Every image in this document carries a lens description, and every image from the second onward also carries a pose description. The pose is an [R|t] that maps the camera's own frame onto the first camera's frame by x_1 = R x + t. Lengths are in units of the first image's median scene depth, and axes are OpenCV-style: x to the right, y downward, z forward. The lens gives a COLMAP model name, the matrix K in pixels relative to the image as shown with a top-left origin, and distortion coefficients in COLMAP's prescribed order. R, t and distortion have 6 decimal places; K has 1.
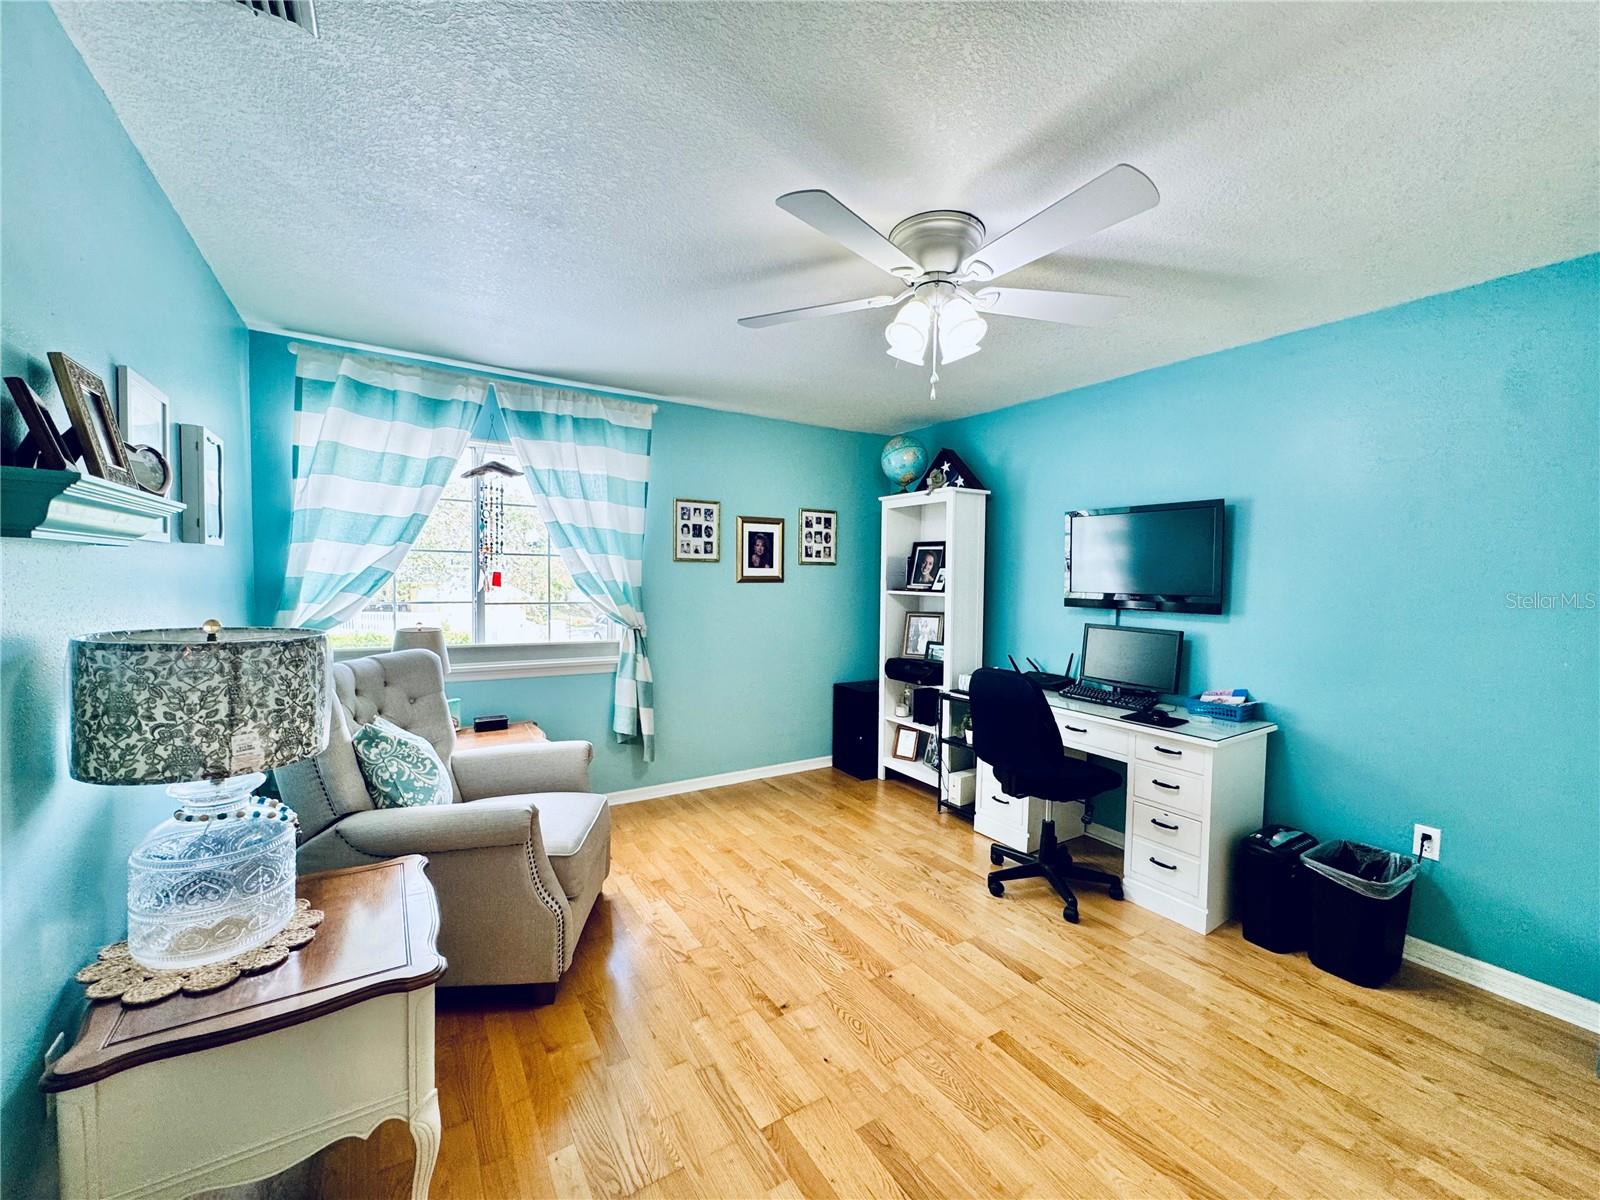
lens RADIAL K [[642.0, 0, 799.9], [0, 642.0, 601.2], [0, 0, 1]] dist [-0.003946, 0.000620]
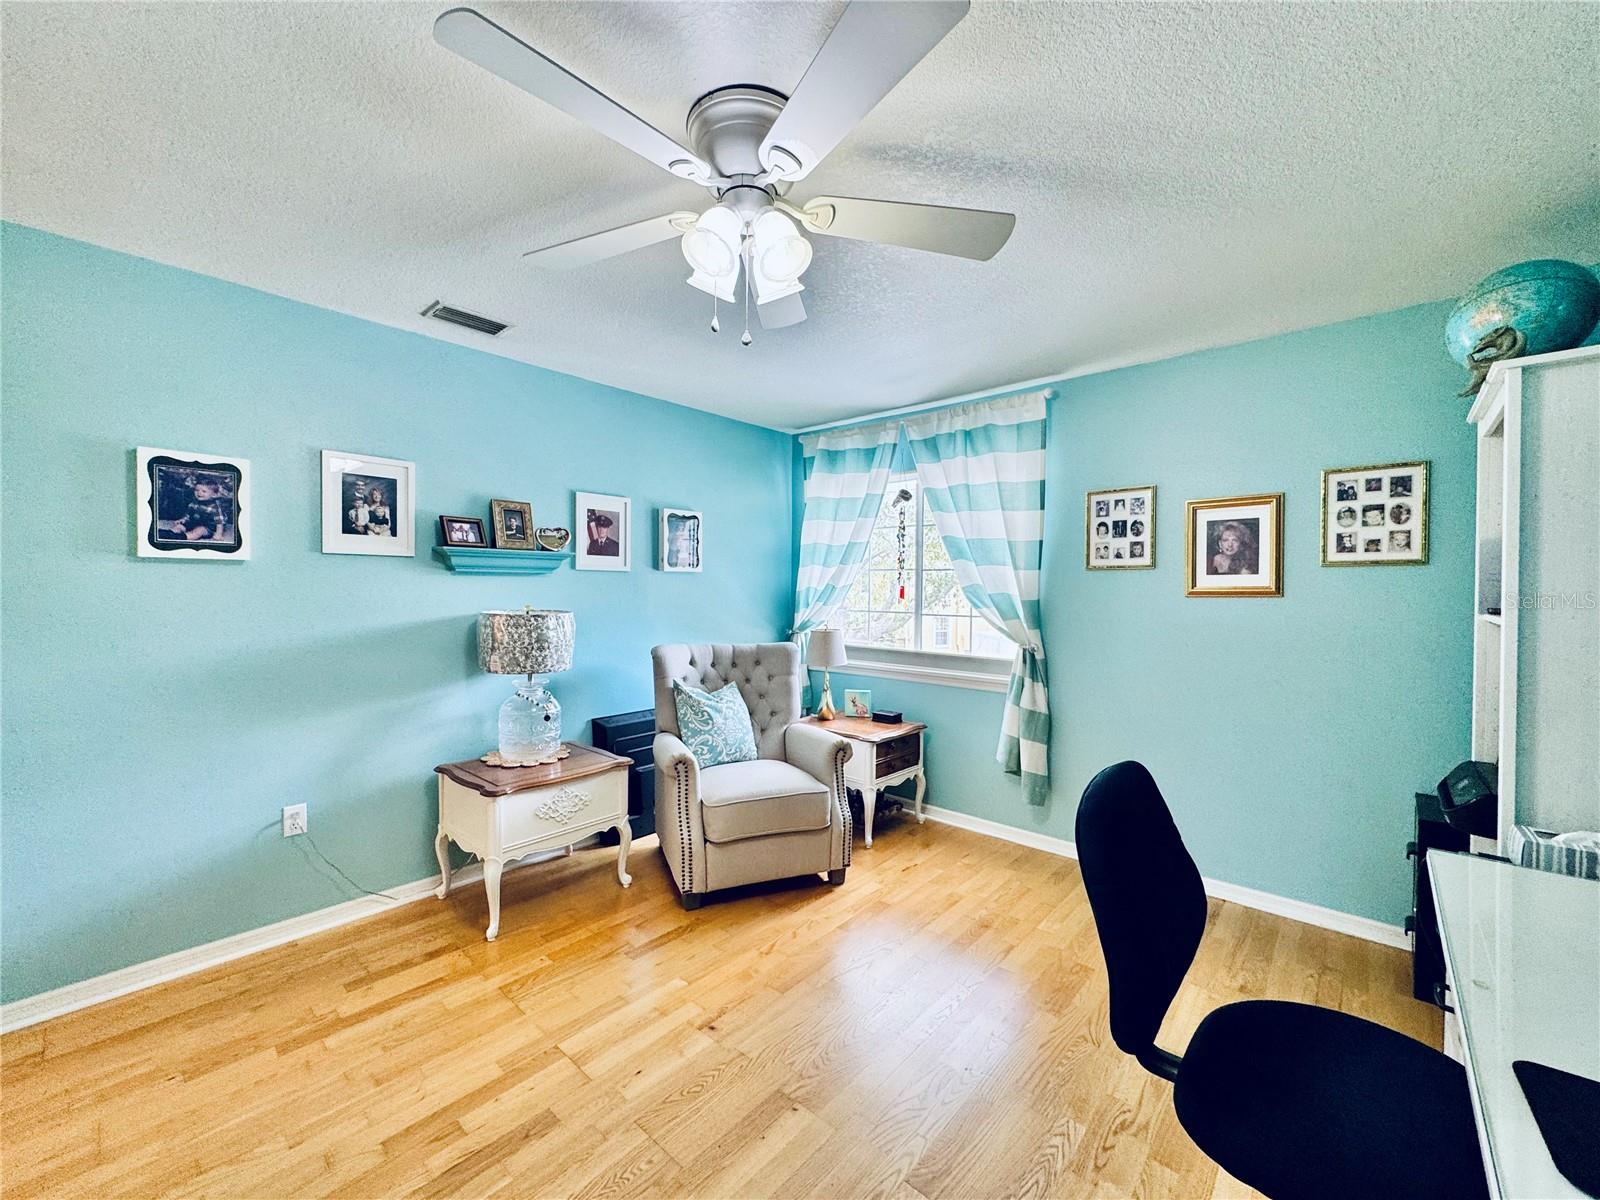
lens RADIAL K [[642.0, 0, 799.9], [0, 642.0, 601.2], [0, 0, 1]] dist [-0.003946, 0.000620]
pose [[0.264120, 0.004866, -0.964478, 0.473236], [-0.041476, 0.999120, -0.006317, -0.002957], [0.963598, 0.041672, 0.264089, 0.430949]]
